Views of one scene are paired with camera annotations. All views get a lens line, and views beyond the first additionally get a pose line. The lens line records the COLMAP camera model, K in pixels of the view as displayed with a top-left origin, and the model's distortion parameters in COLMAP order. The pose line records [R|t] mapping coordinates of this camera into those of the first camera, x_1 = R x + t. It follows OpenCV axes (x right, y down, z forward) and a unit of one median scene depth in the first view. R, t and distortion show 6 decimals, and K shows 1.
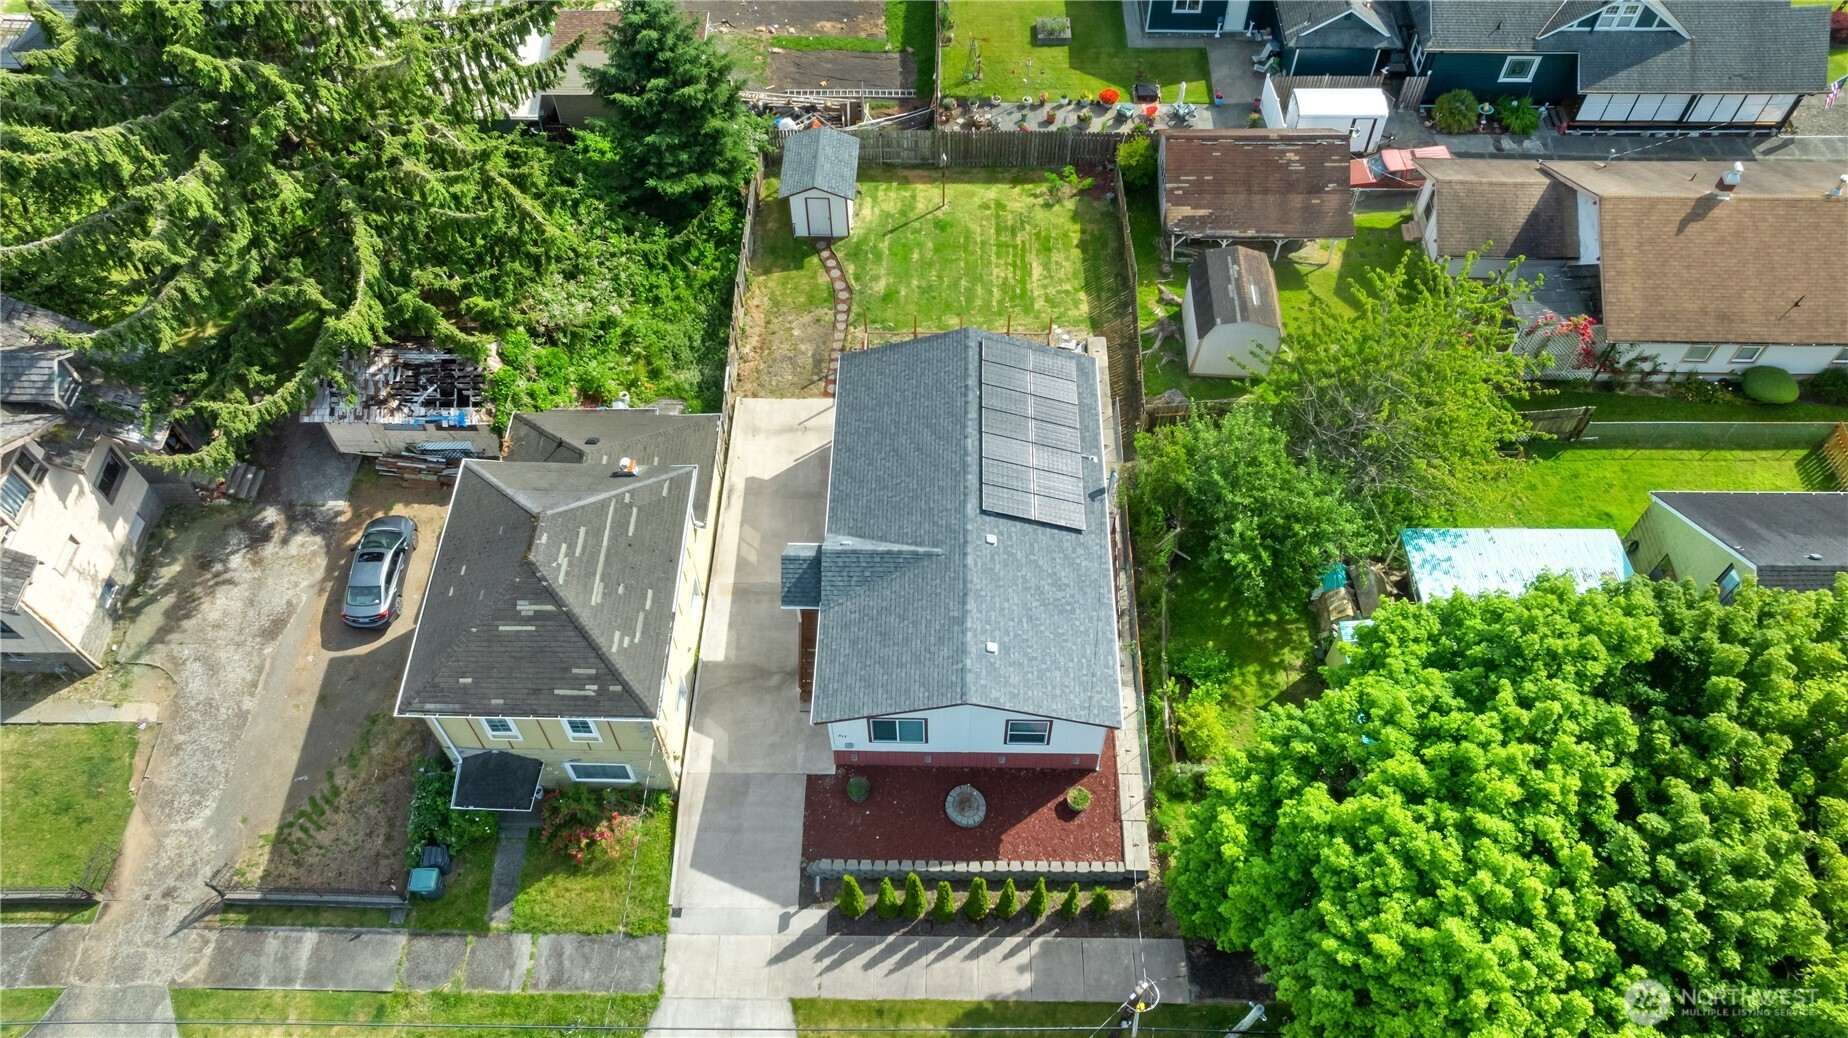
lens RADIAL K [[1313.4, 0, 924.0], [0, 1313.4, 519.0], [0, 0, 1]] dist [-0.040859, 0.043366]
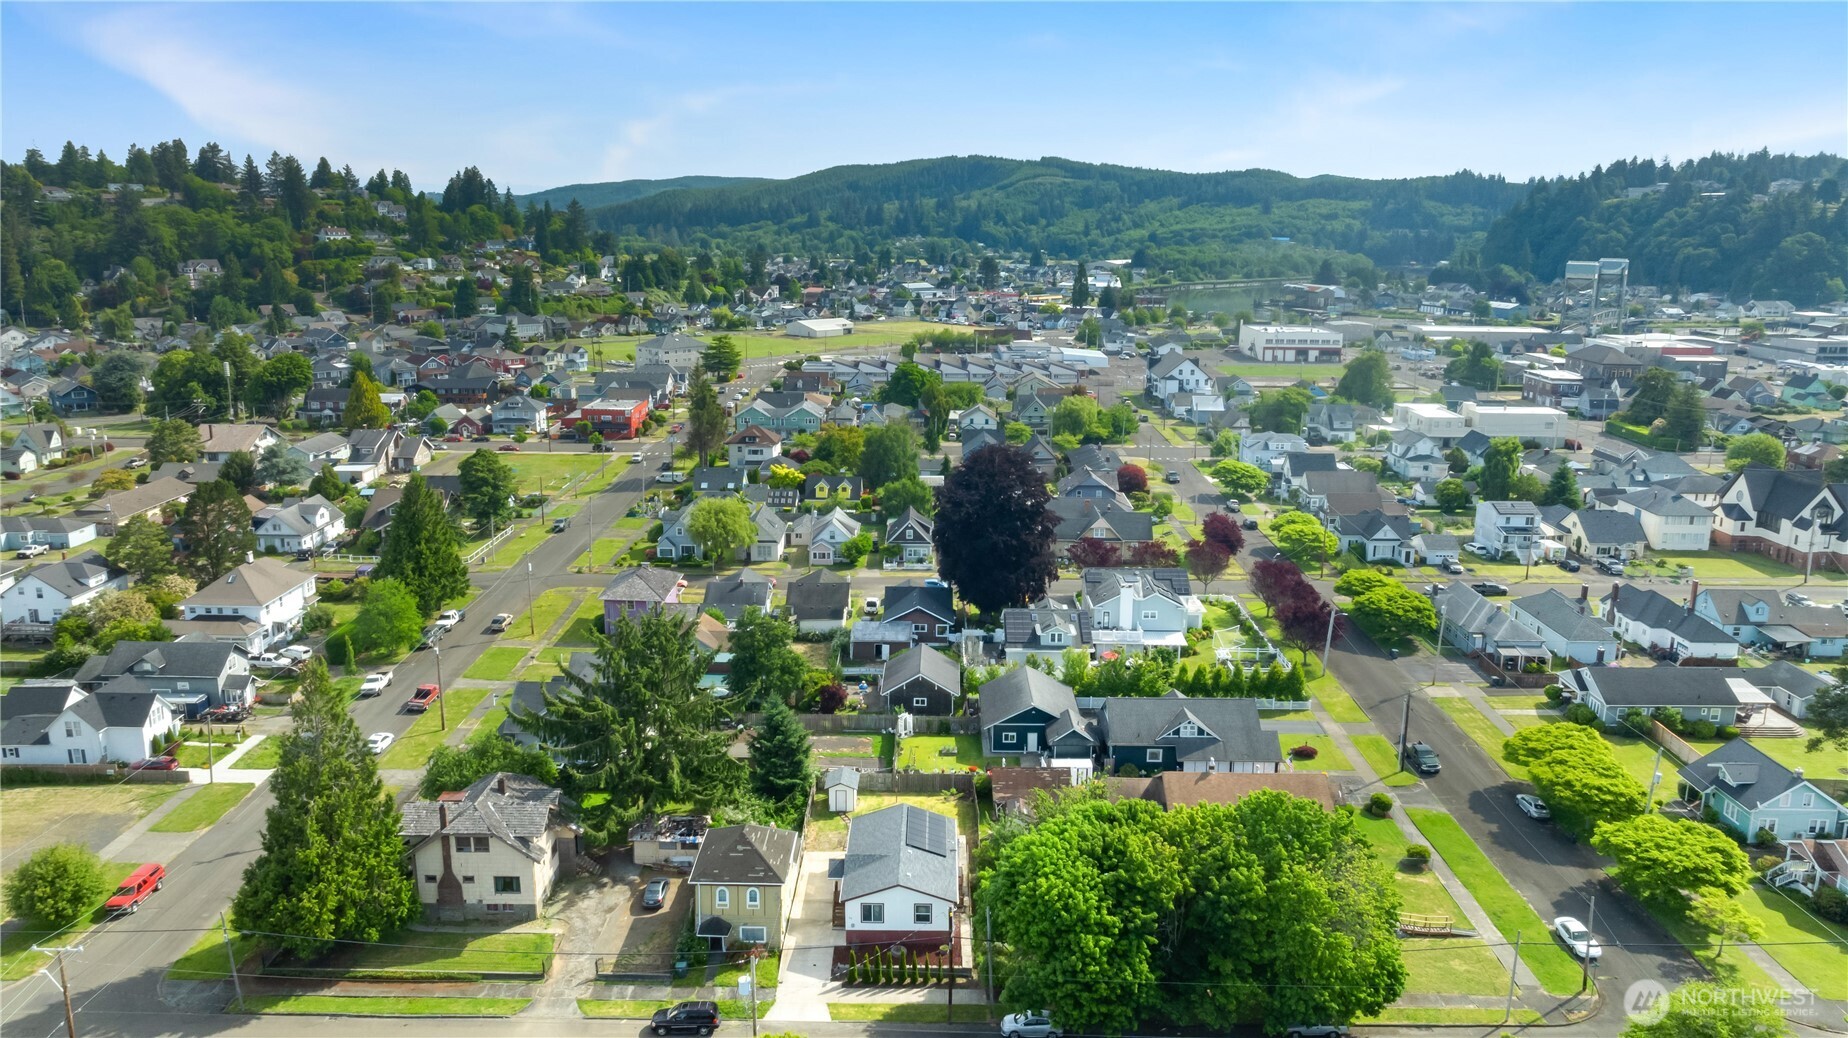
lens RADIAL K [[1313.4, 0, 924.0], [0, 1313.4, 519.0], [0, 0, 1]] dist [-0.040859, 0.043366]
pose [[0.999846, 0.010615, 0.013953, 0.032316], [0.001526, 0.740179, -0.672408, 1.158561], [-0.017465, 0.672326, 0.740049, -1.249819]]
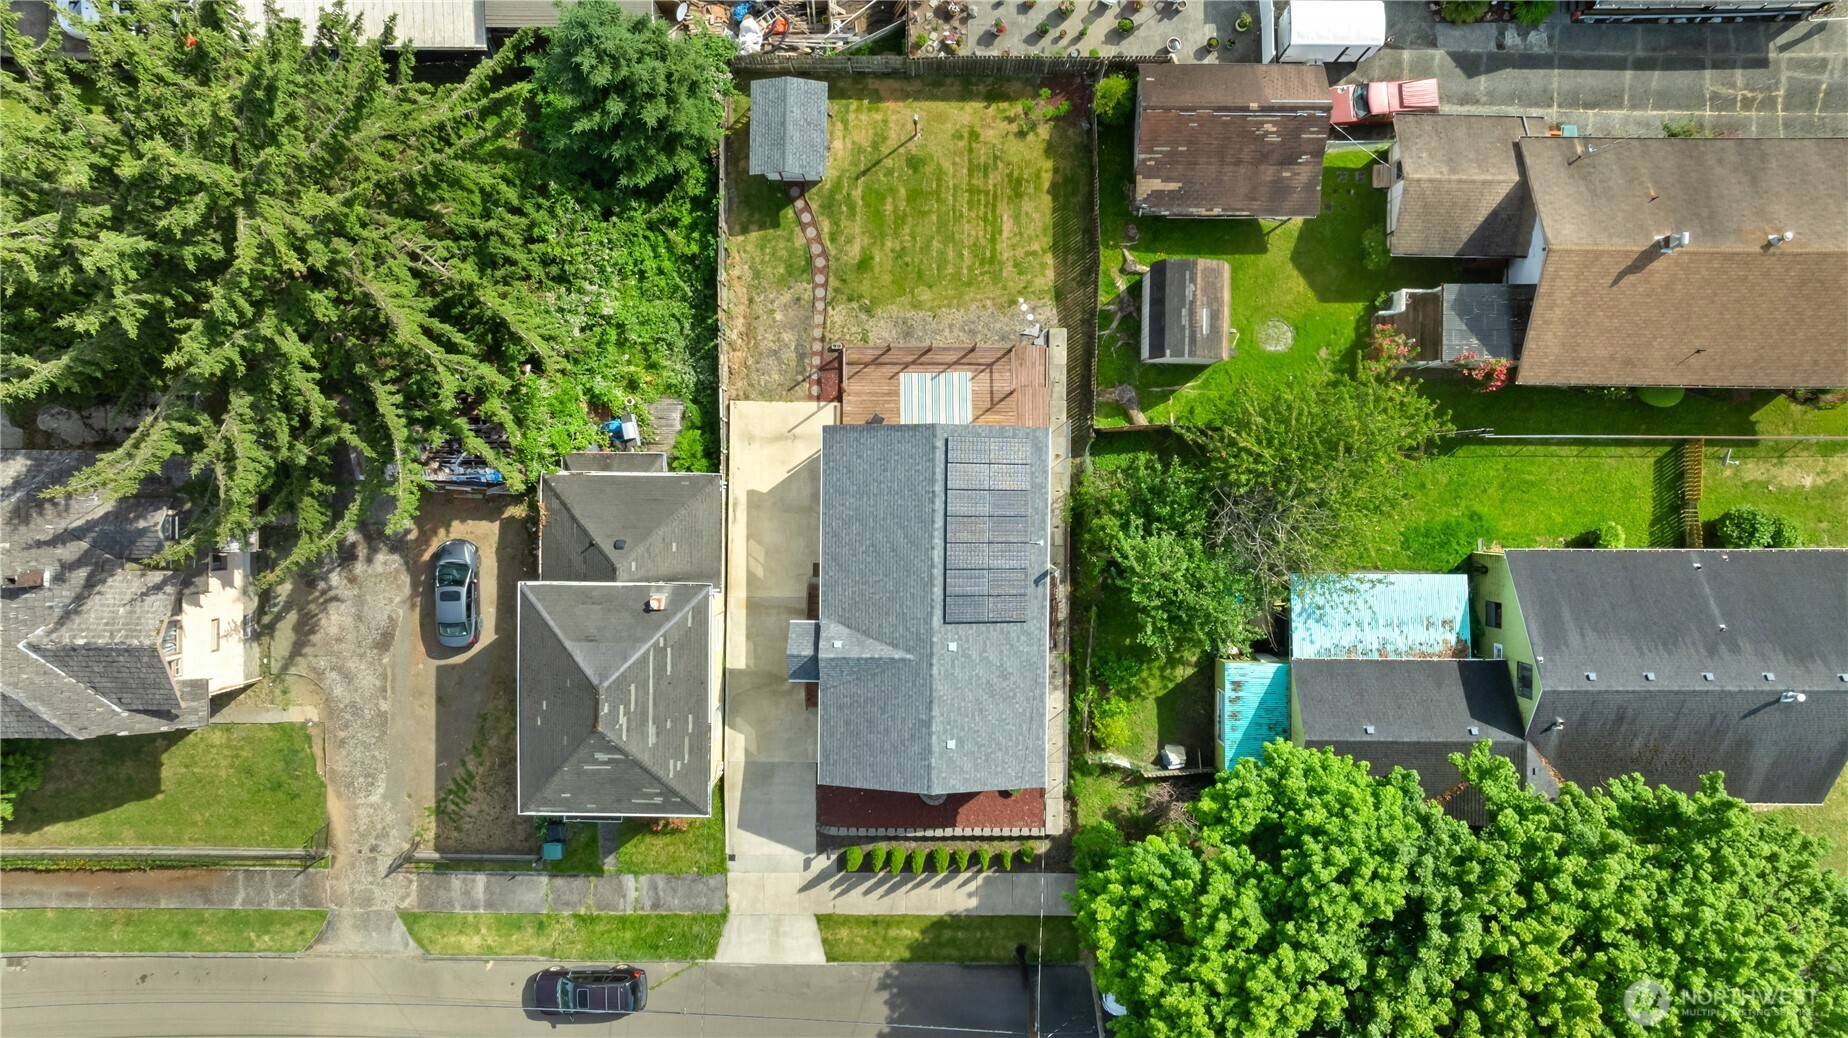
lens RADIAL K [[1299.0, 0, 924.0], [0, 1299.0, 519.0], [0, 0, 1]] dist [-0.023665, 0.002553]
pose [[0.999947, -0.010291, 0.000198, 0.022800], [0.008267, 0.814435, 0.580196, -0.732541], [-0.006133, -0.580164, 0.814477, 0.048194]]
